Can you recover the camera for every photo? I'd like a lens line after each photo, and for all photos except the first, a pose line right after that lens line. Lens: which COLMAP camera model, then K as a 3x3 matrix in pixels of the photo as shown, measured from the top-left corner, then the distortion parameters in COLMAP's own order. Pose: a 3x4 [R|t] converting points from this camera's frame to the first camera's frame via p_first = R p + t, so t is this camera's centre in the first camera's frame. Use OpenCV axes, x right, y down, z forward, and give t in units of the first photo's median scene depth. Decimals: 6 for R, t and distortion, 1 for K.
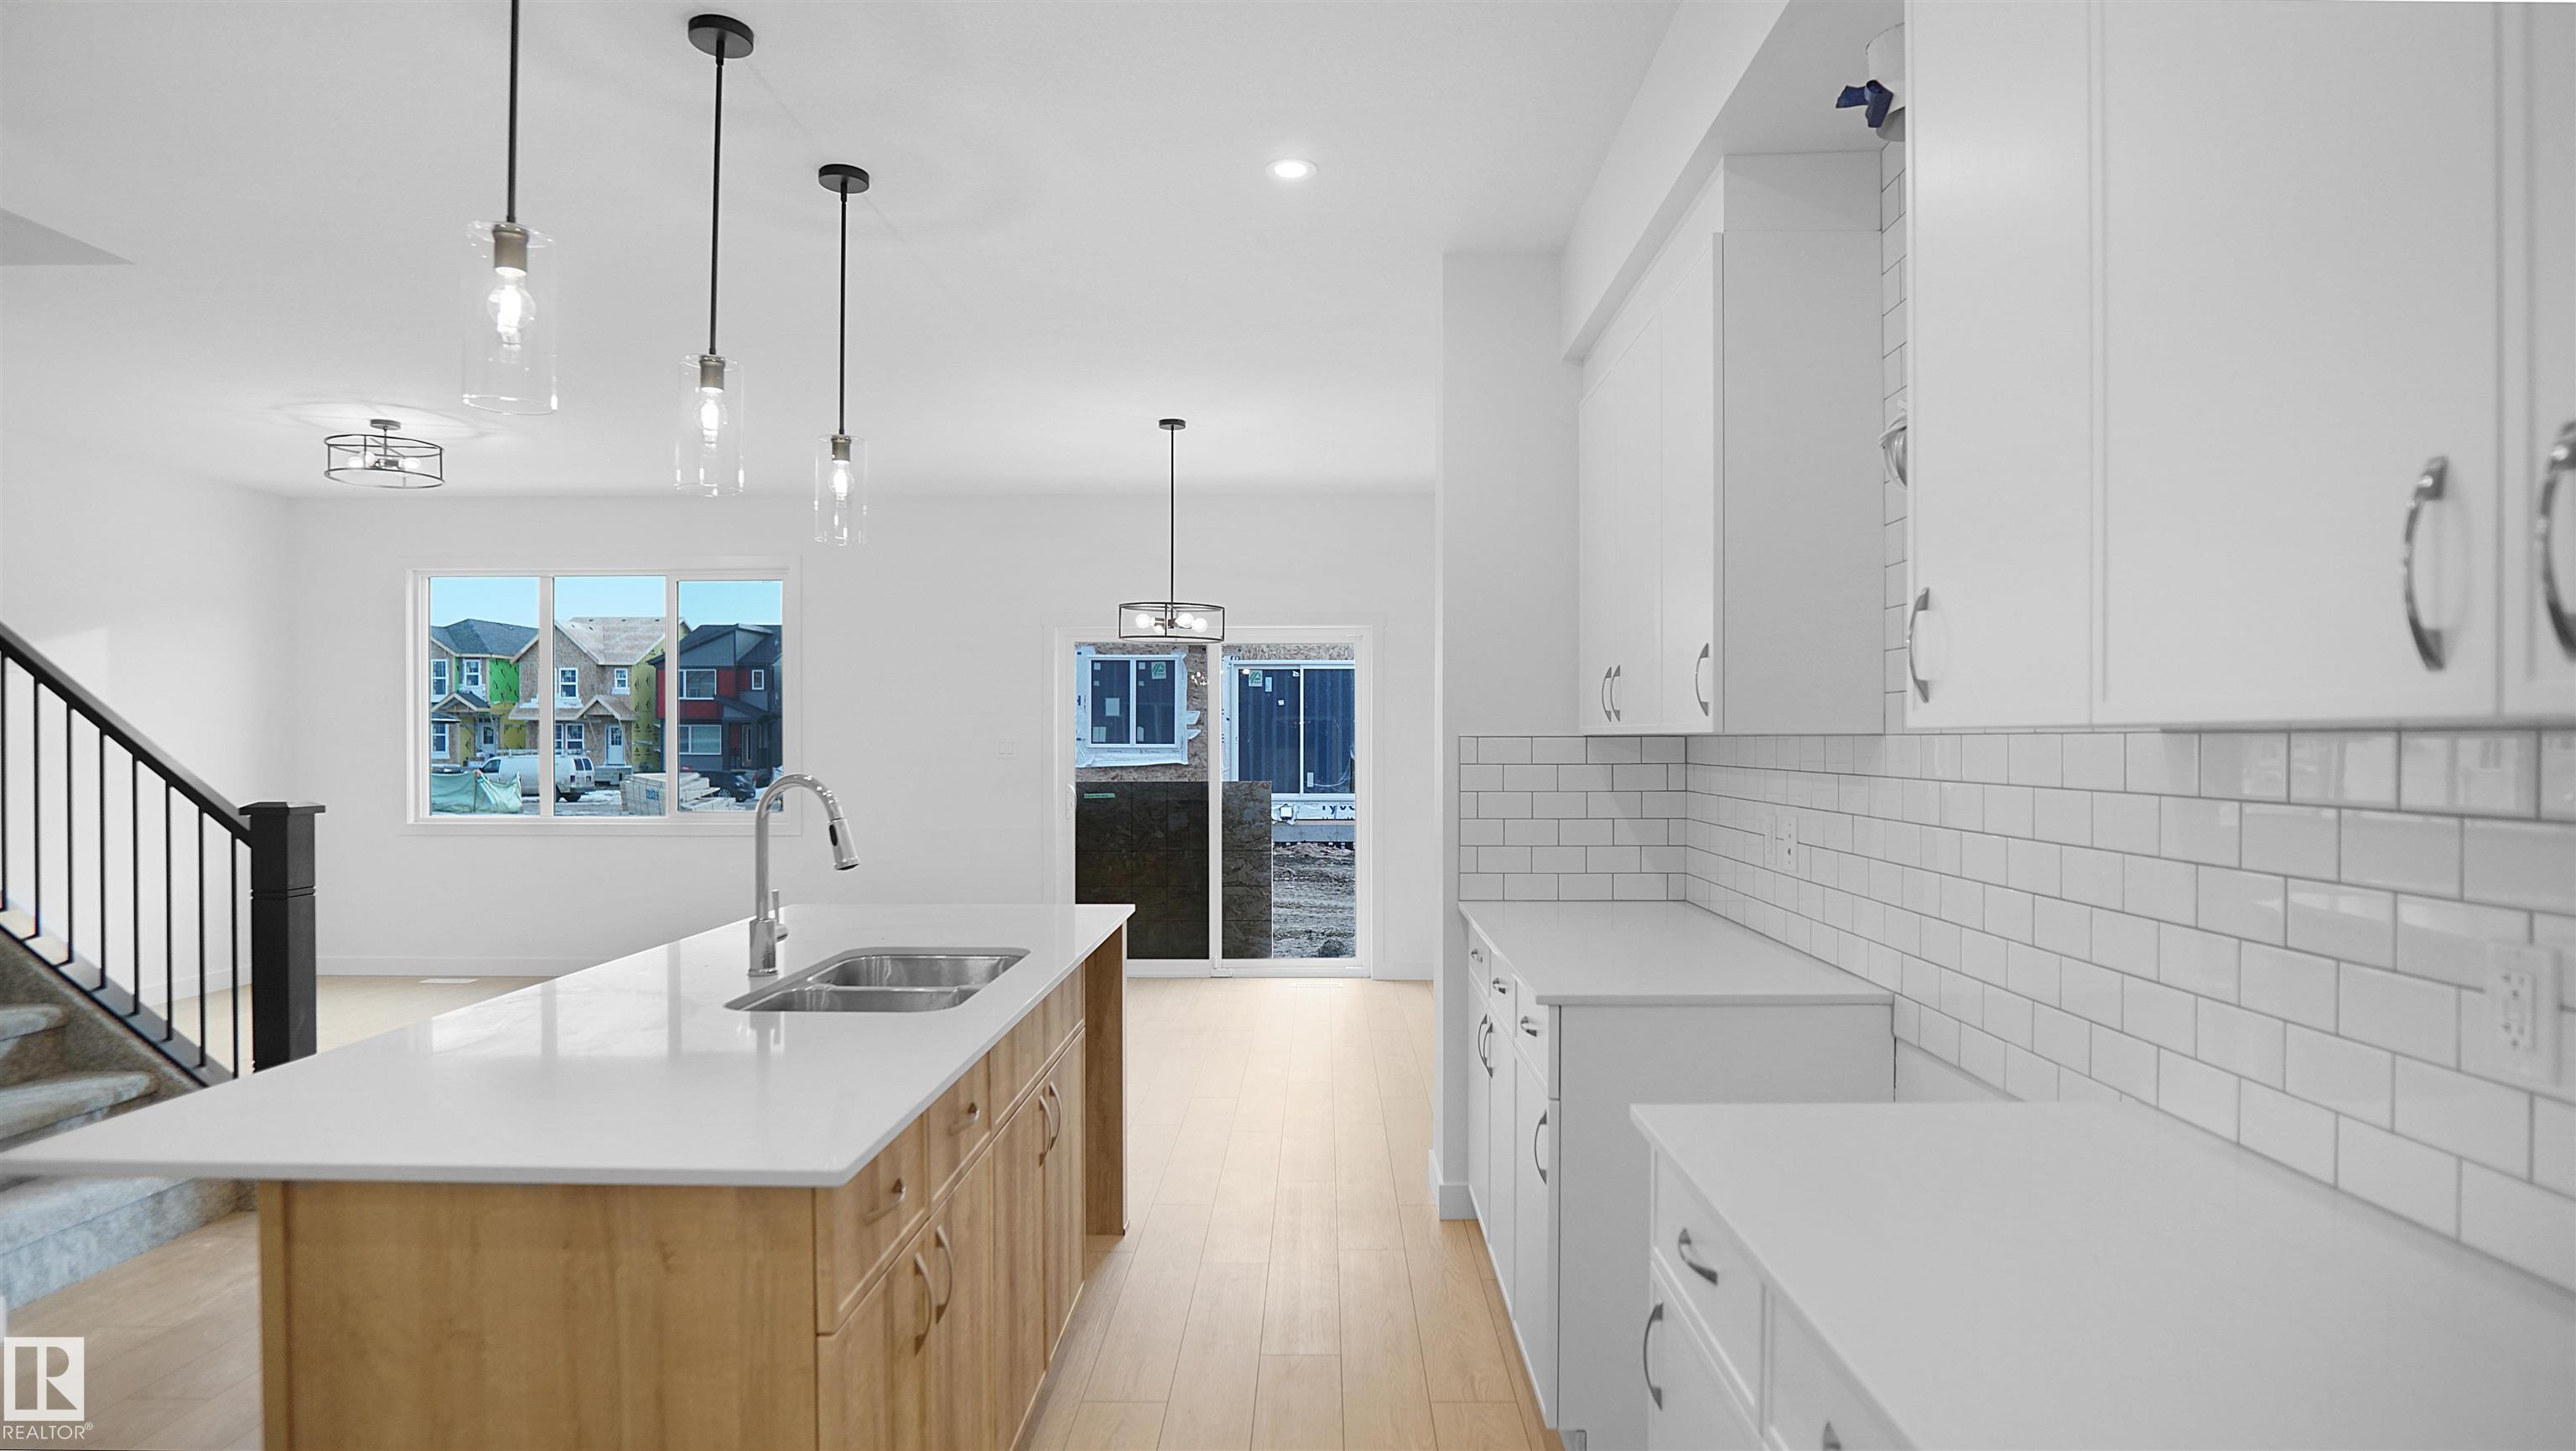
lens RADIAL K [[1390.7, 0, 1321.4], [0, 1390.7, 753.7], [0, 0, 1]] dist [-0.029805, 0.004795]
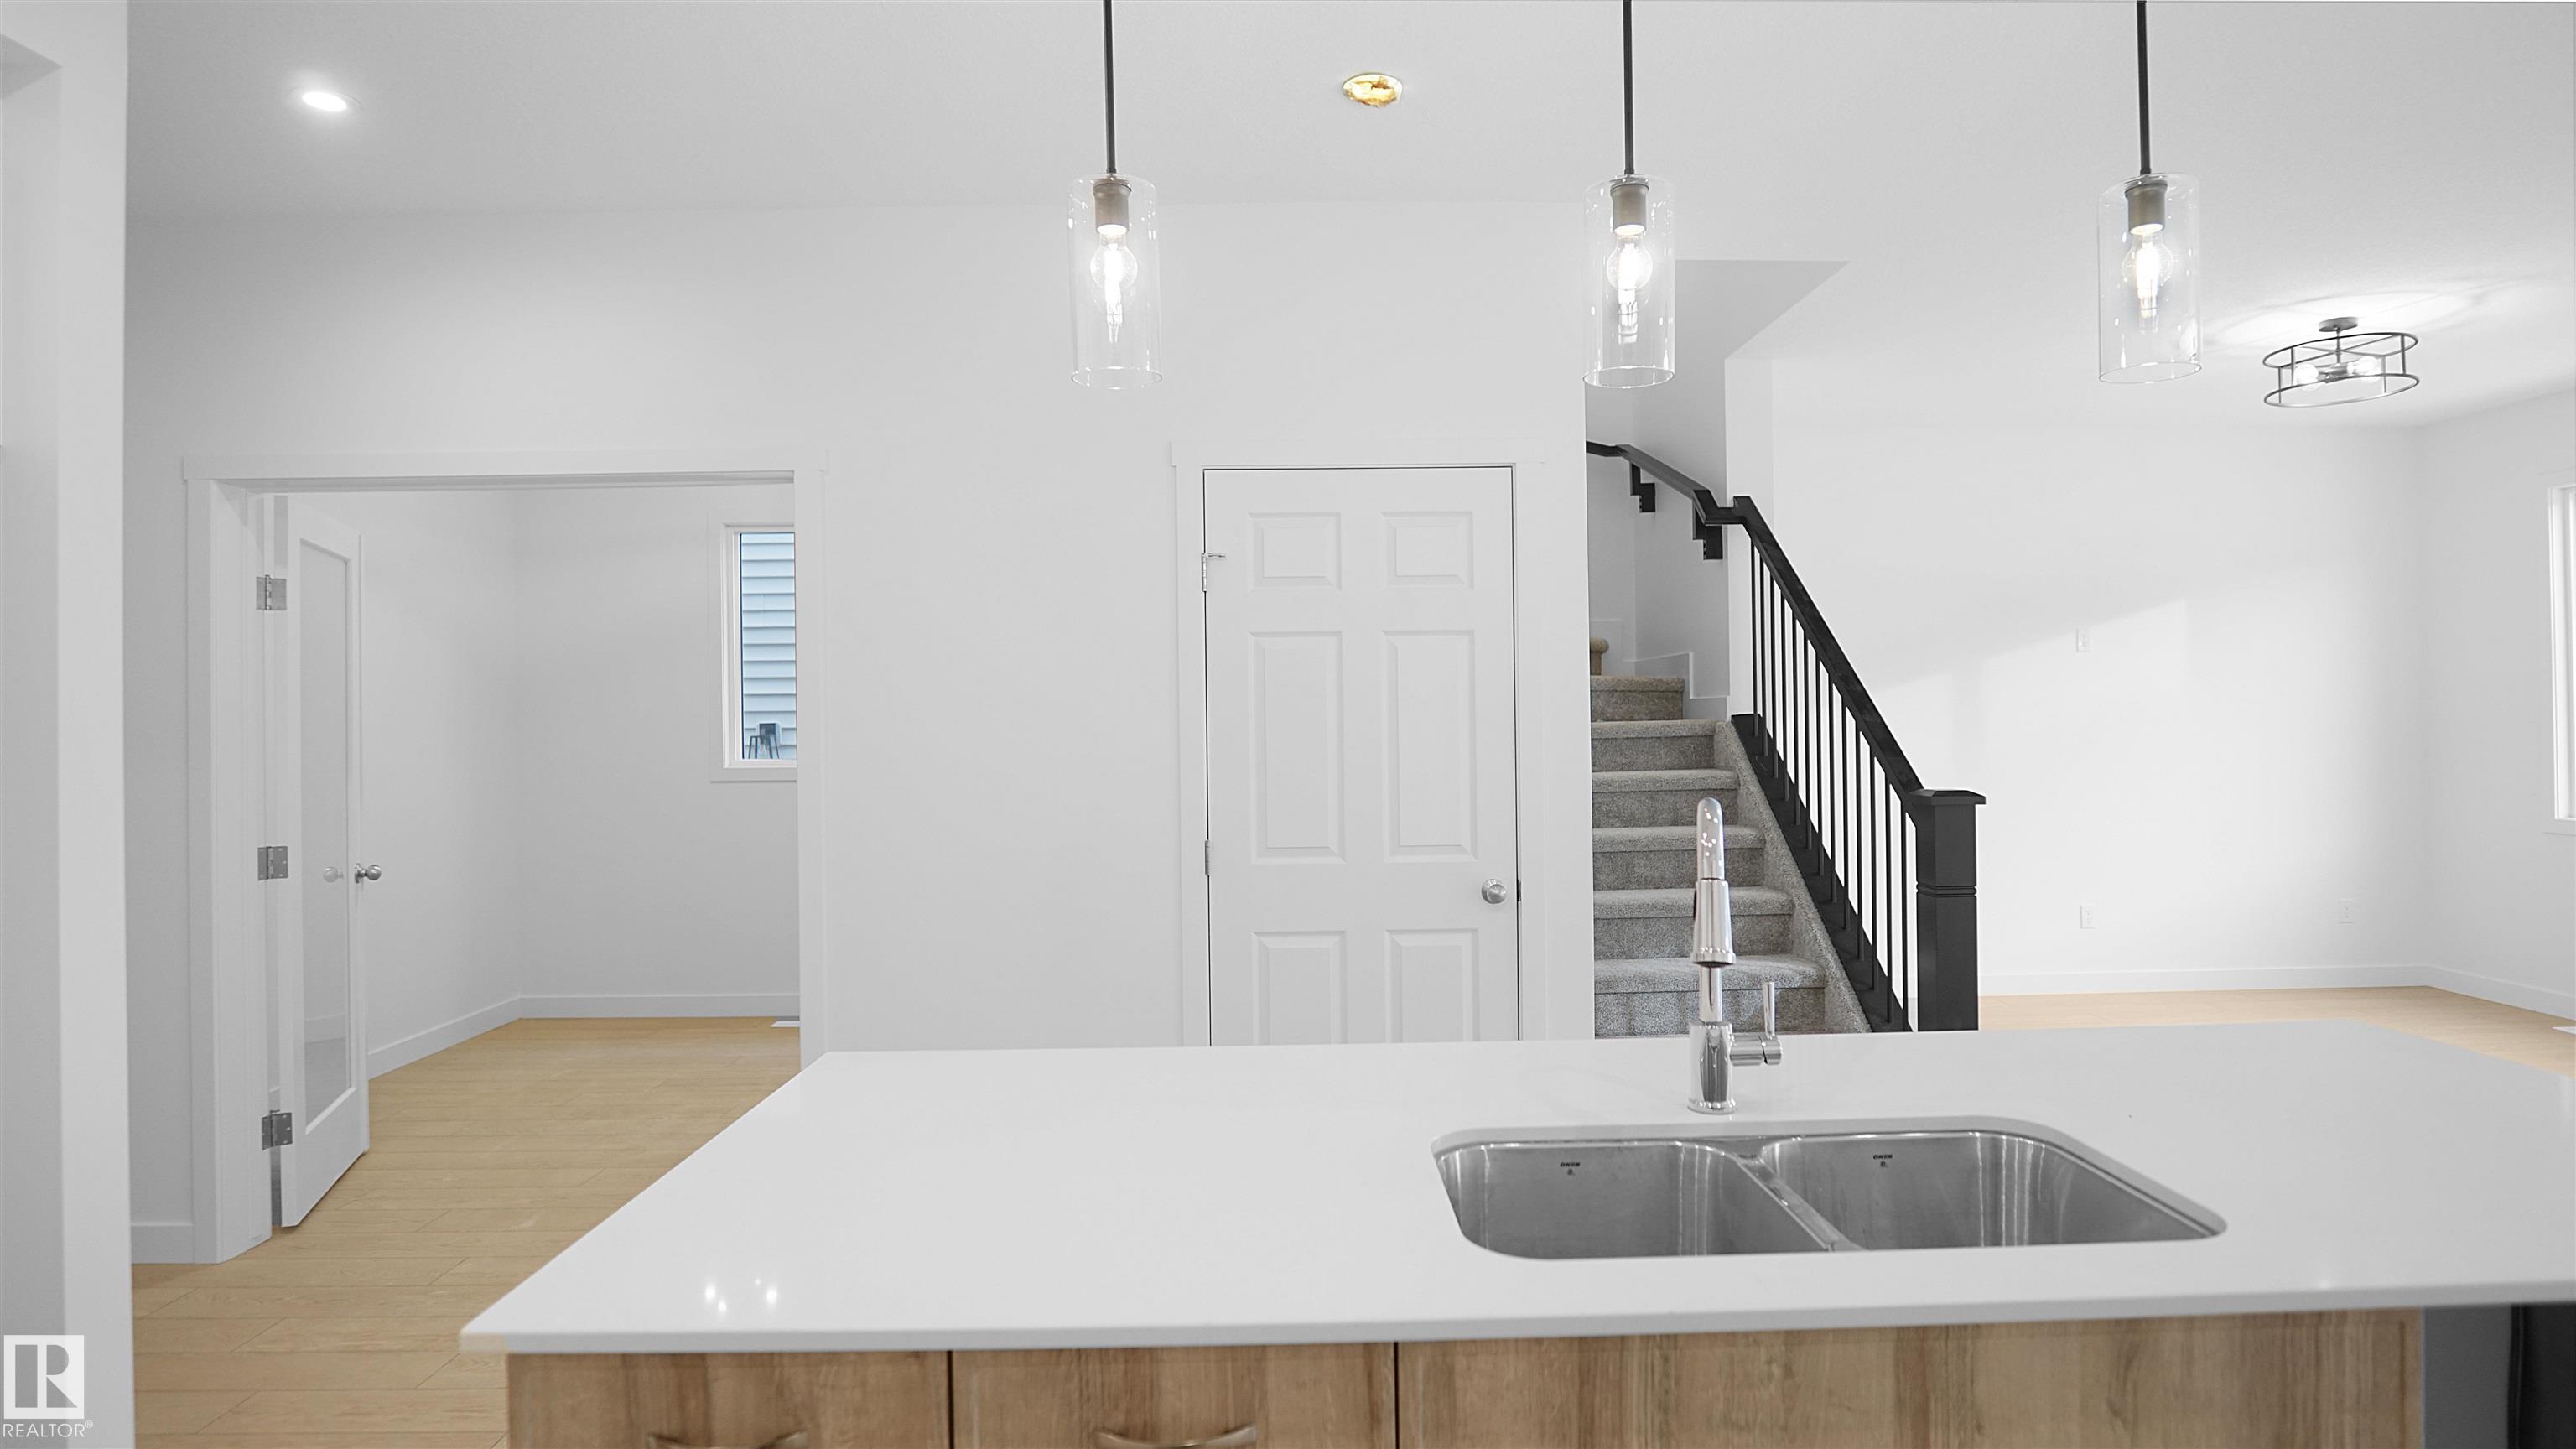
lens RADIAL K [[1390.6, 0, 1299.6], [0, 1390.6, 705.4], [0, 0, 1]] dist [-0.029805, 0.004795]
pose [[0.020431, -0.006504, -0.999770, 0.079762], [0.000210, 0.999979, -0.006501, -0.007780], [0.999791, -0.000077, 0.020431, 0.276711]]
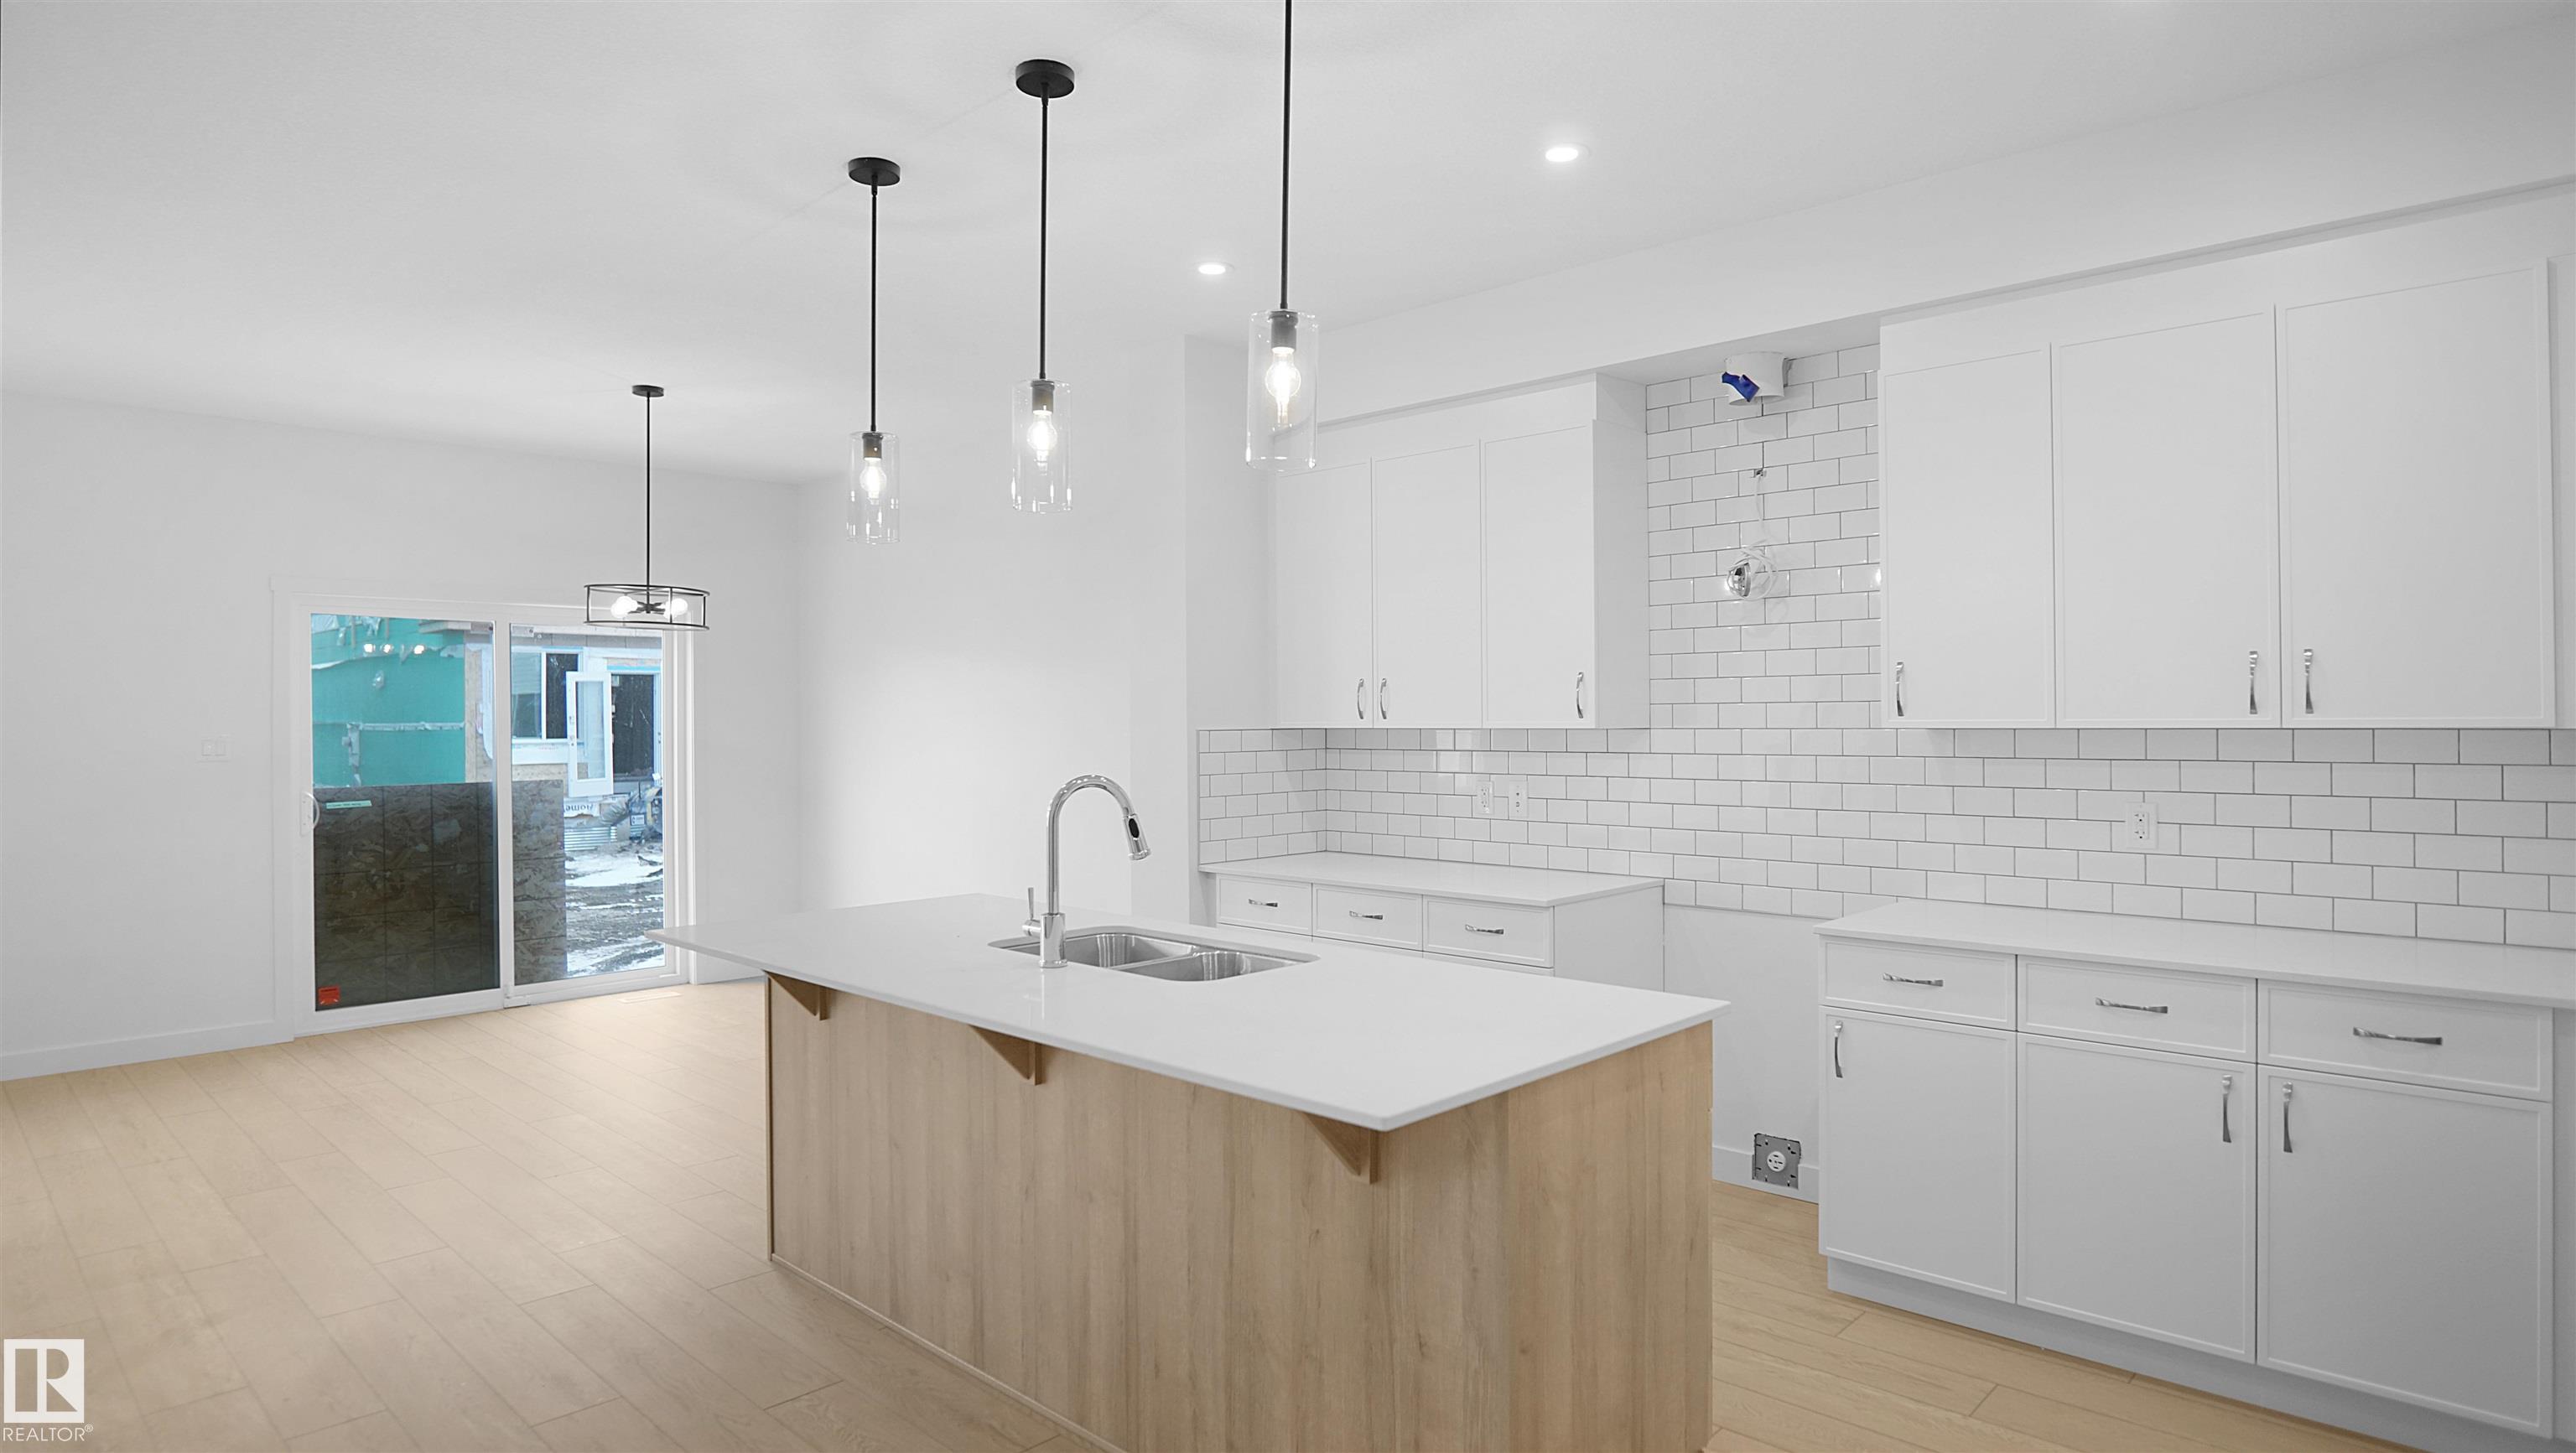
lens RADIAL K [[1393.3, 0, 1323.9], [0, 1393.3, 713.2], [0, 0, 1]] dist [-0.029231, 0.004042]
pose [[0.678331, -0.002917, 0.734750, -0.359687], [0.014446, 0.999852, -0.009368, -0.007094], [-0.734614, 0.016969, 0.678273, 0.042418]]
